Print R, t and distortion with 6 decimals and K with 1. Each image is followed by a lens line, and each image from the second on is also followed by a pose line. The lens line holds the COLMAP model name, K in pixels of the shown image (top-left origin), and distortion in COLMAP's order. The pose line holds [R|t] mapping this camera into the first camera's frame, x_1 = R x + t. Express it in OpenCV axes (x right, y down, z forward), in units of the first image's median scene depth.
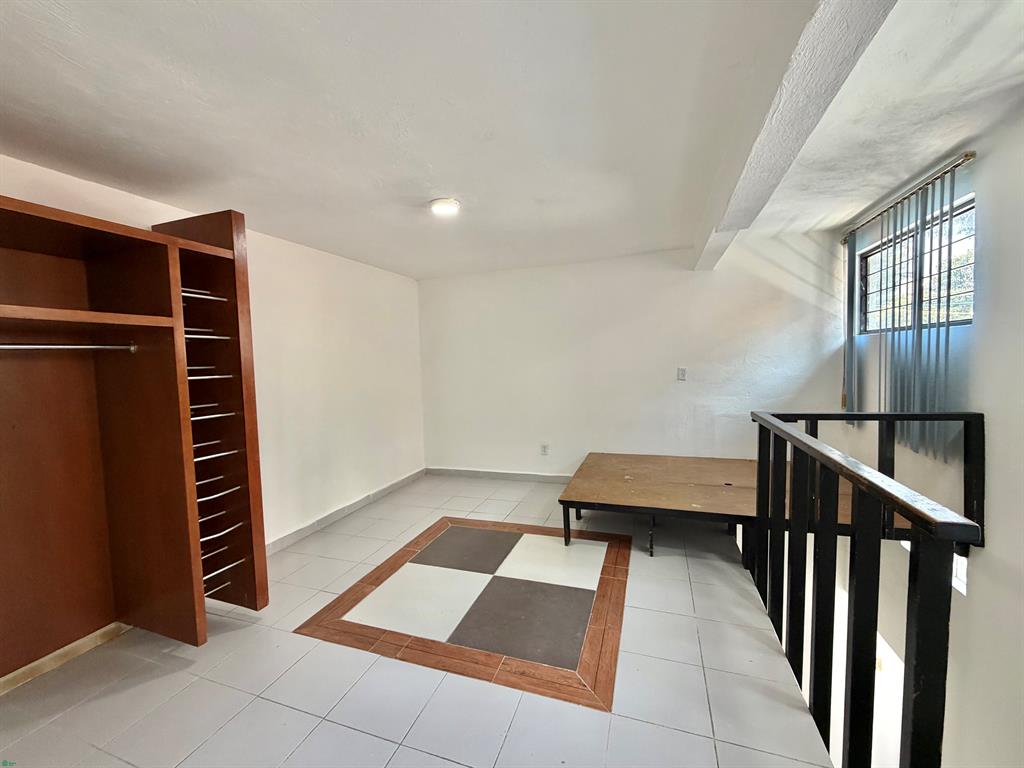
lens RADIAL K [[406.0, 0, 517.9], [0, 406.0, 383.0], [0, 0, 1]] dist [-0.000023, 0.000381]
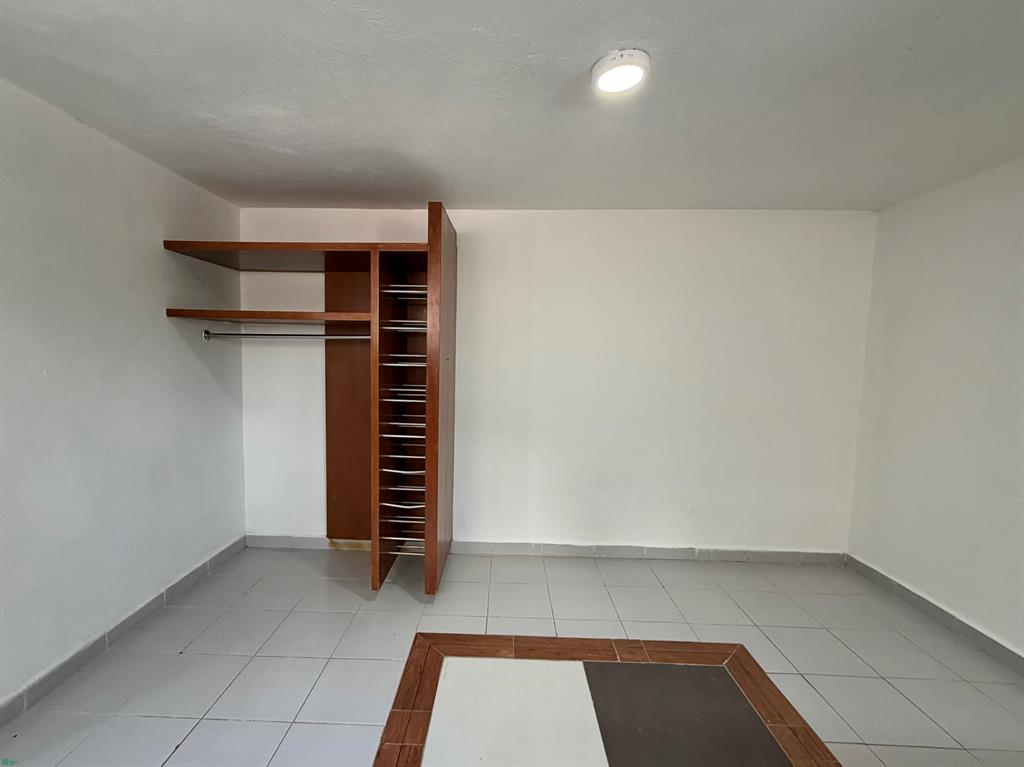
lens RADIAL K [[459.0, 0, 511.5], [0, 459.0, 380.9], [0, 0, 1]] dist [0.003982, 0.000119]
pose [[0.295026, 0.108372, -0.949323, 0.390090], [-0.080551, 0.992831, 0.088305, -0.079741], [0.952088, 0.050417, 0.301641, 0.689503]]
